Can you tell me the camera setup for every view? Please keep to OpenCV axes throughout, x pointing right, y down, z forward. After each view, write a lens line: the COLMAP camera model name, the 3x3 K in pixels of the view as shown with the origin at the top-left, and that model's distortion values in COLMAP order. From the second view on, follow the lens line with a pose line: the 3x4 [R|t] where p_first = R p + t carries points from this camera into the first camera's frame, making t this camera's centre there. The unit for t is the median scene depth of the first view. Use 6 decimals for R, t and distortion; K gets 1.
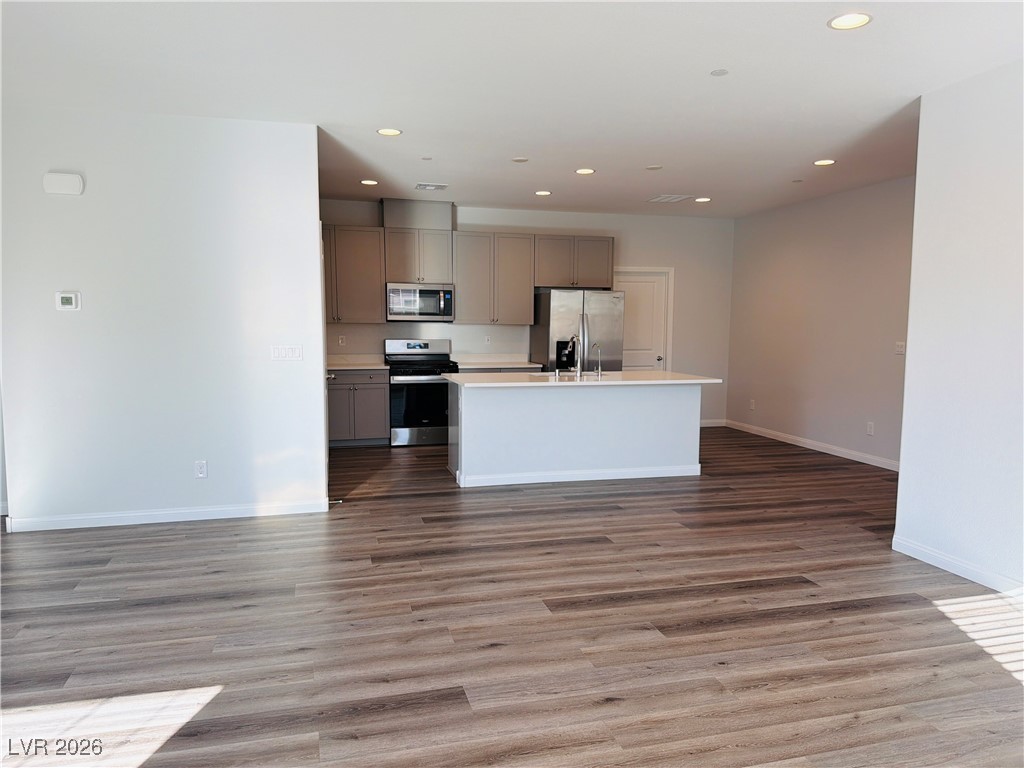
lens RADIAL K [[731.6, 0, 506.5], [0, 731.6, 386.9], [0, 0, 1]] dist [0.076864, -0.112965]
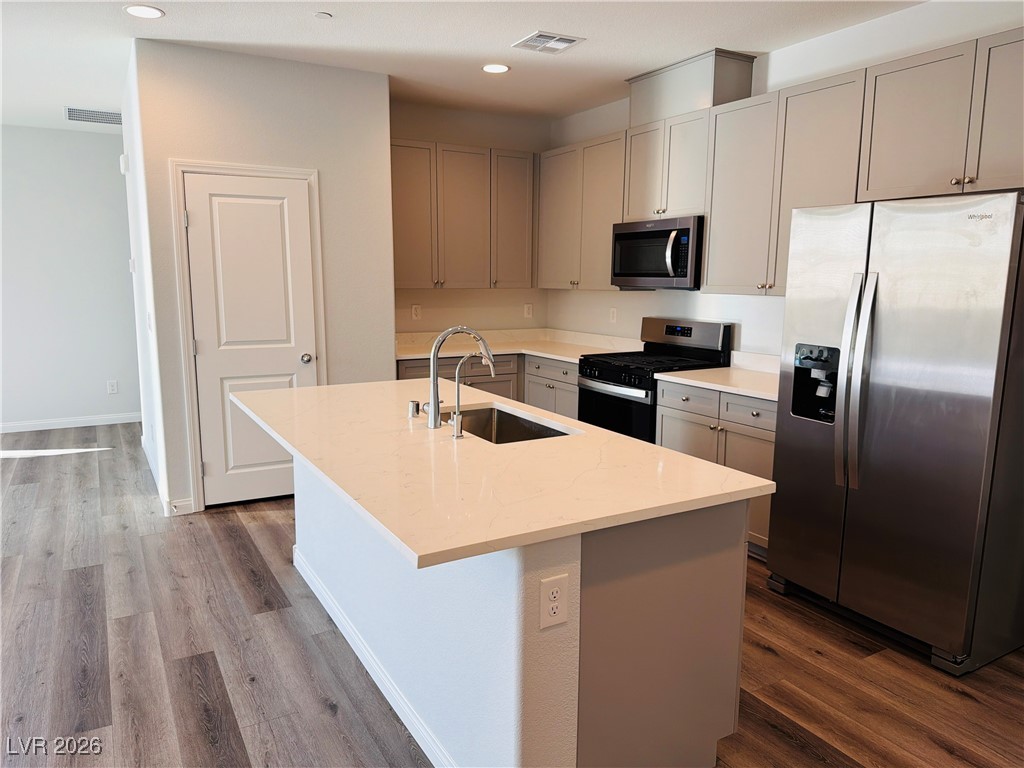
lens RADIAL K [[731.6, 0, 506.5], [0, 731.6, 386.9], [0, 0, 1]] dist [0.076864, -0.112965]
pose [[0.222861, 0.134889, -0.965473, 0.580205], [-0.101709, 0.988193, 0.114585, -0.100610], [0.969530, 0.072661, 0.233949, 1.104715]]
